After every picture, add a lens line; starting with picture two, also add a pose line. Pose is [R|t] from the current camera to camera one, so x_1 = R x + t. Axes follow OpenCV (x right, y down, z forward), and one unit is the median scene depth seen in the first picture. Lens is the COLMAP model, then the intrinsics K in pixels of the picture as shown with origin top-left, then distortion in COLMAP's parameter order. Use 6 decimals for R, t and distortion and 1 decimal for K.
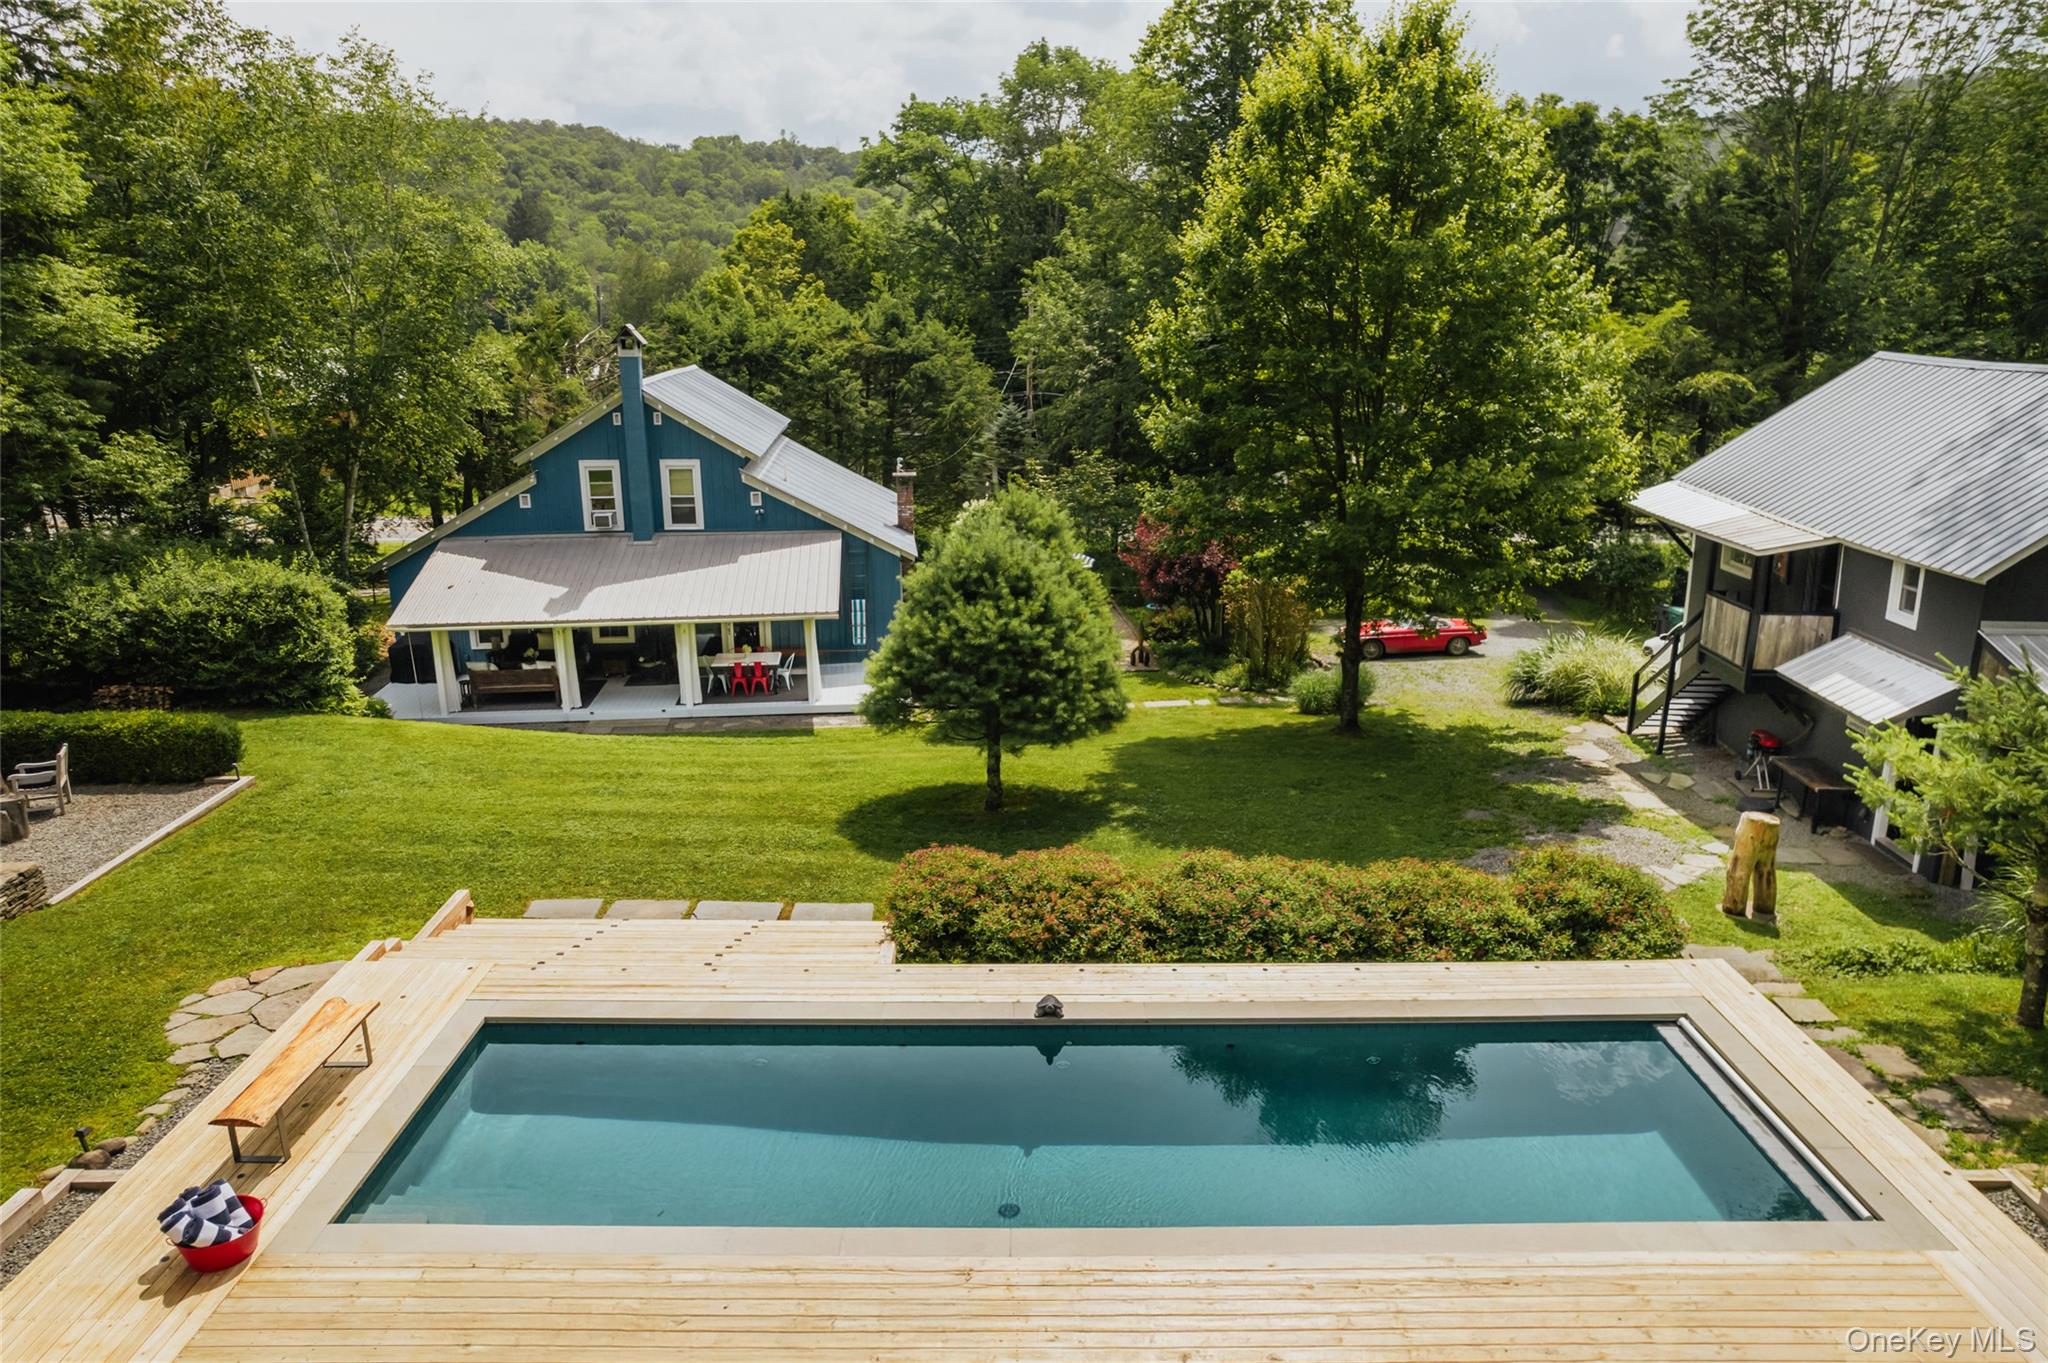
lens RADIAL K [[1271.8, 0, 1024.0], [0, 1271.8, 691.0], [0, 0, 1]] dist [-0.055509, -0.000307]
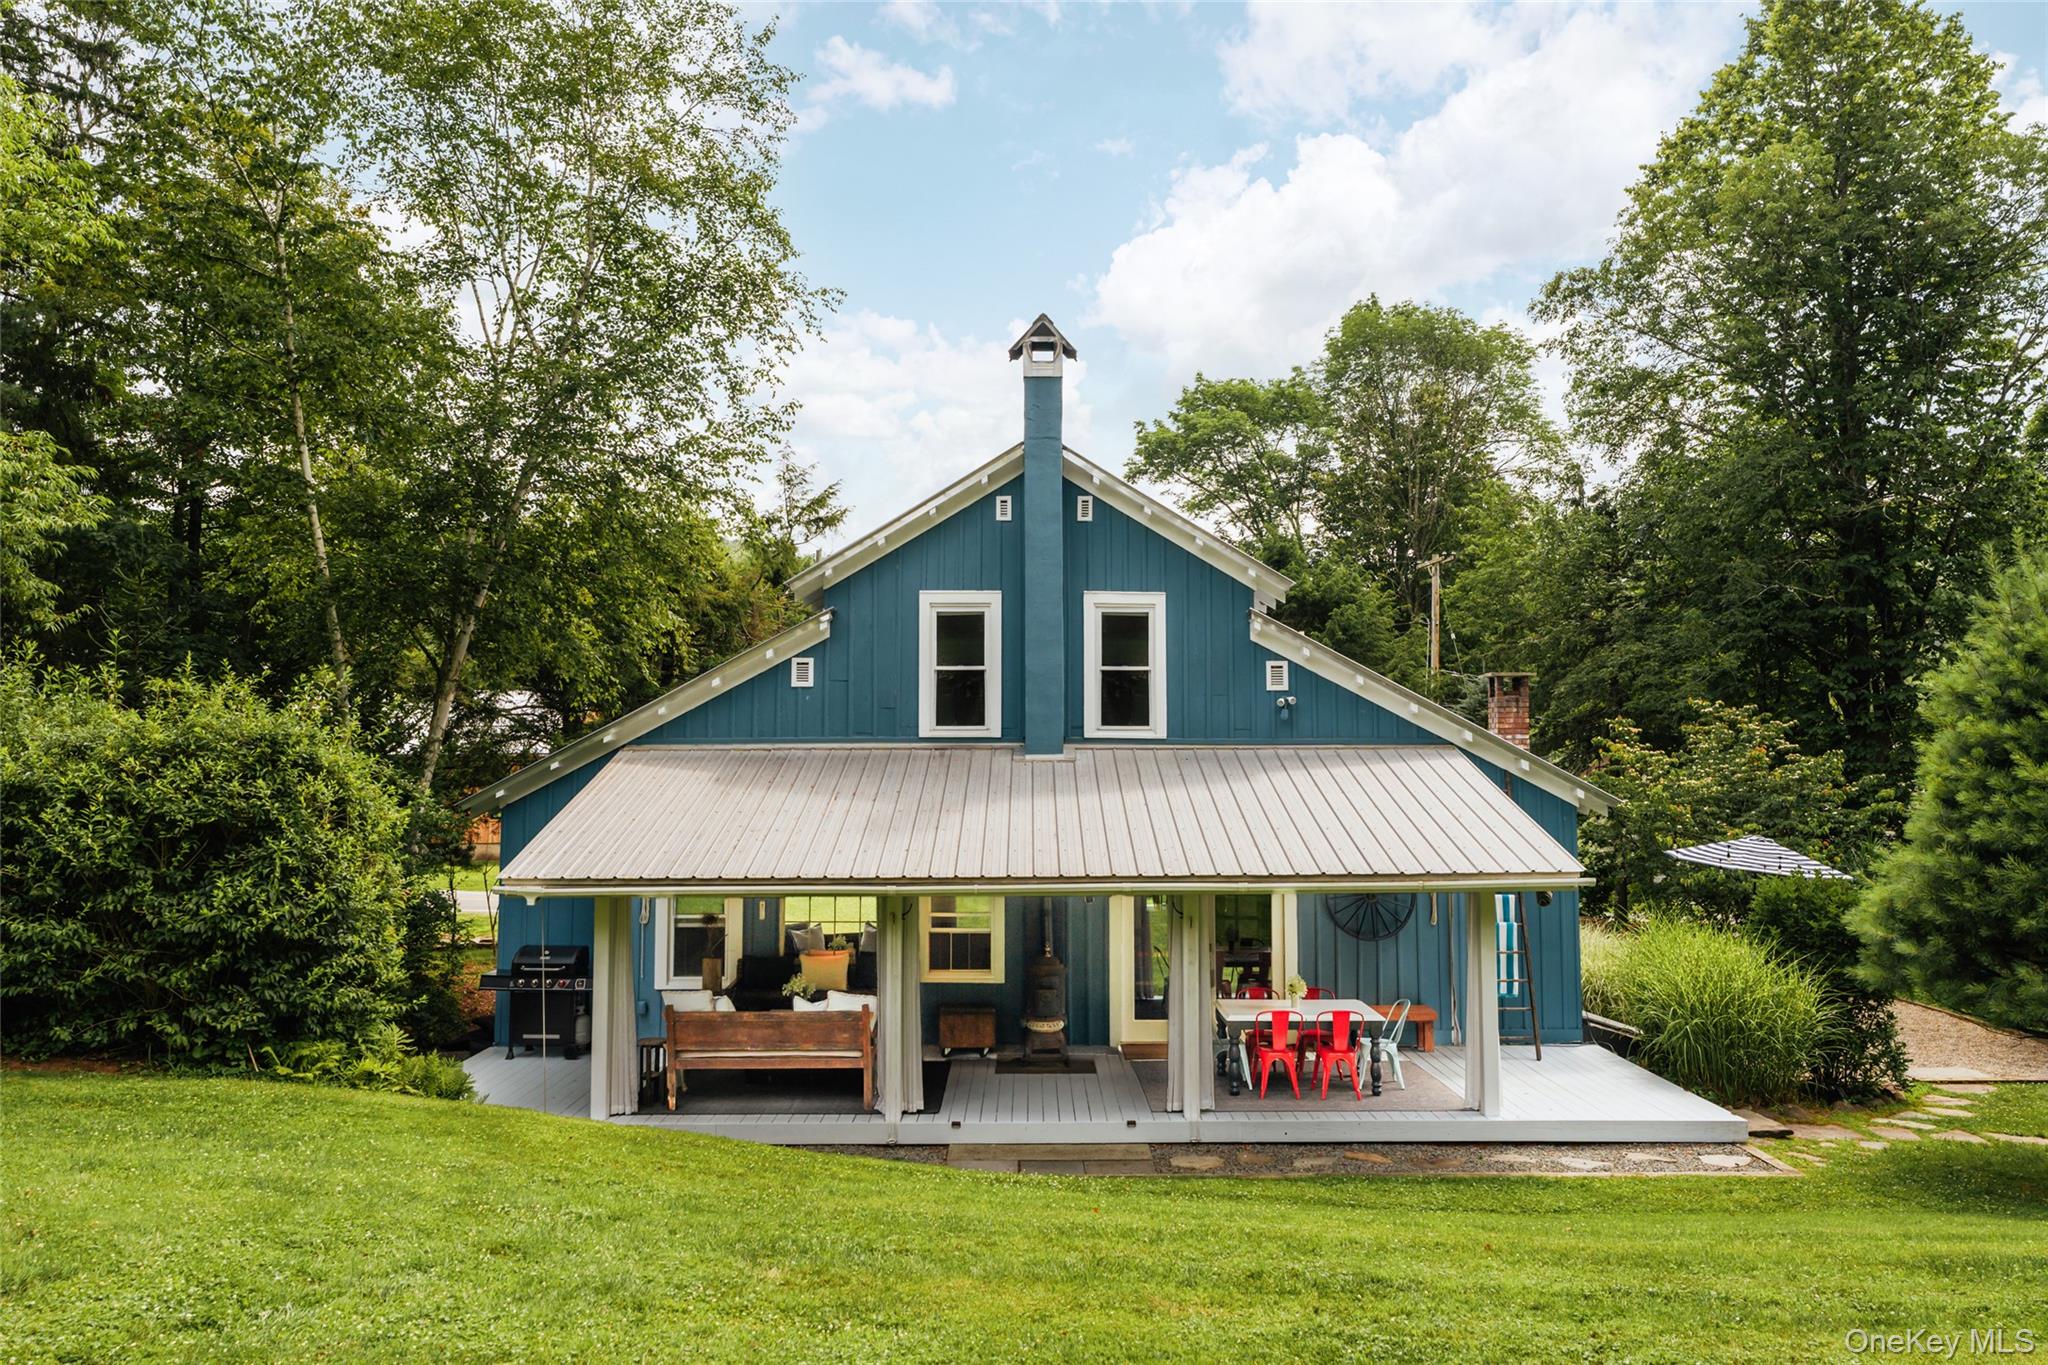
lens RADIAL K [[1479.1, 0, 1030.4], [0, 1479.1, 674.6], [0, 0, 1]] dist [-0.022673, -0.000446]
pose [[0.994472, -0.008632, -0.104649, -0.265939], [-0.027262, 0.941214, -0.336709, 0.039842], [0.101404, 0.337701, 0.935775, 0.510386]]
